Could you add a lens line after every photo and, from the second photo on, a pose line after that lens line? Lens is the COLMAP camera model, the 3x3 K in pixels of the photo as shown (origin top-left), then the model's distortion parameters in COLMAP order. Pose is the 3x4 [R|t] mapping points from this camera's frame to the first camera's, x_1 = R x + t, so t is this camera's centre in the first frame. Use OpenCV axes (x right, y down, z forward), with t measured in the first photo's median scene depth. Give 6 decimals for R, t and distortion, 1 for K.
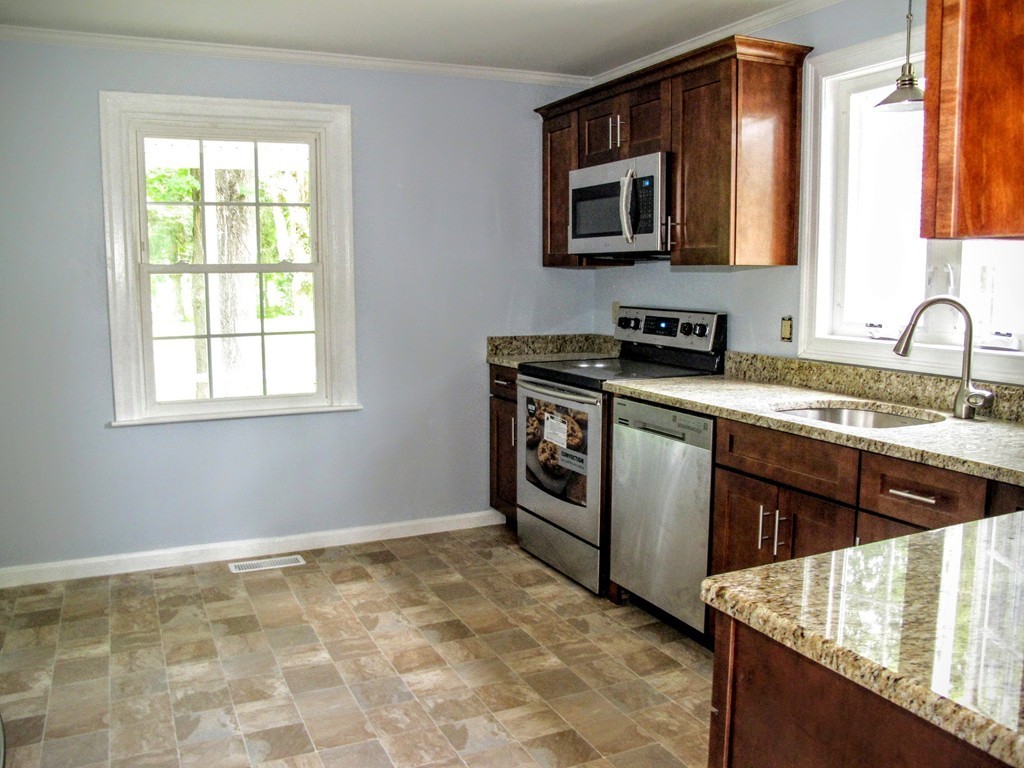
lens RADIAL K [[857.7, 0, 506.7], [0, 857.7, 391.5], [0, 0, 1]] dist [-0.143039, 0.102455]
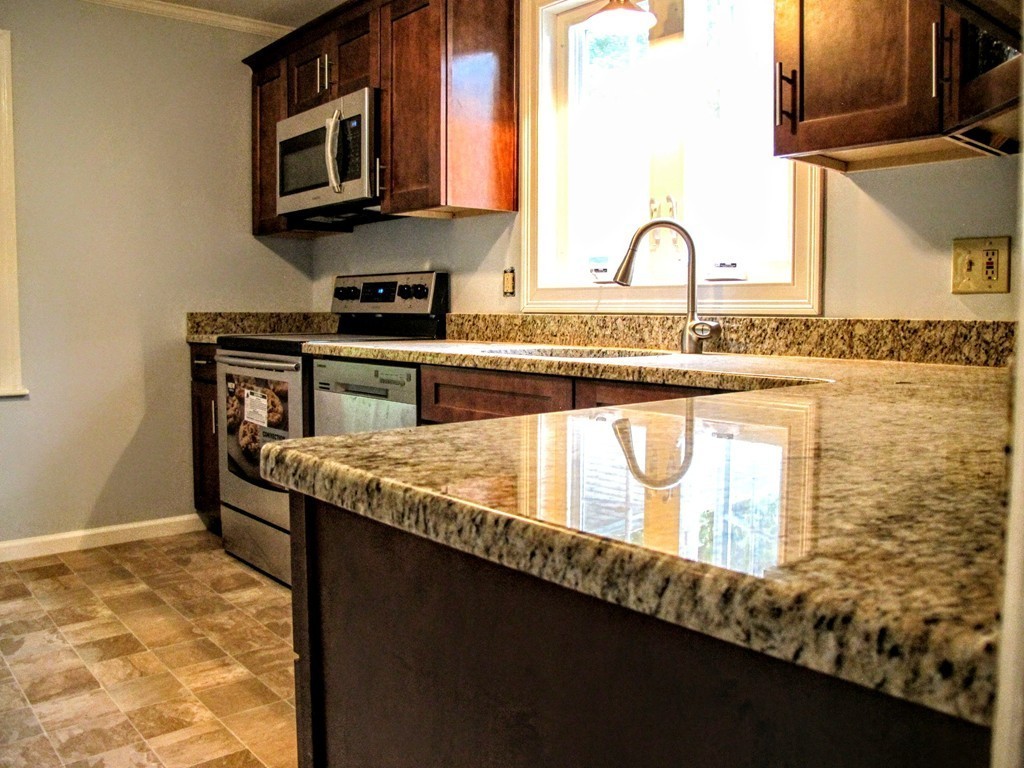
lens RADIAL K [[857.7, 0, 513.0], [0, 857.7, 380.1], [0, 0, 1]] dist [-0.143039, 0.102455]
pose [[0.962857, -0.017201, 0.269462, 0.085251], [0.031406, 0.998330, -0.048494, 0.074243], [-0.268178, 0.055156, 0.961789, 0.120291]]
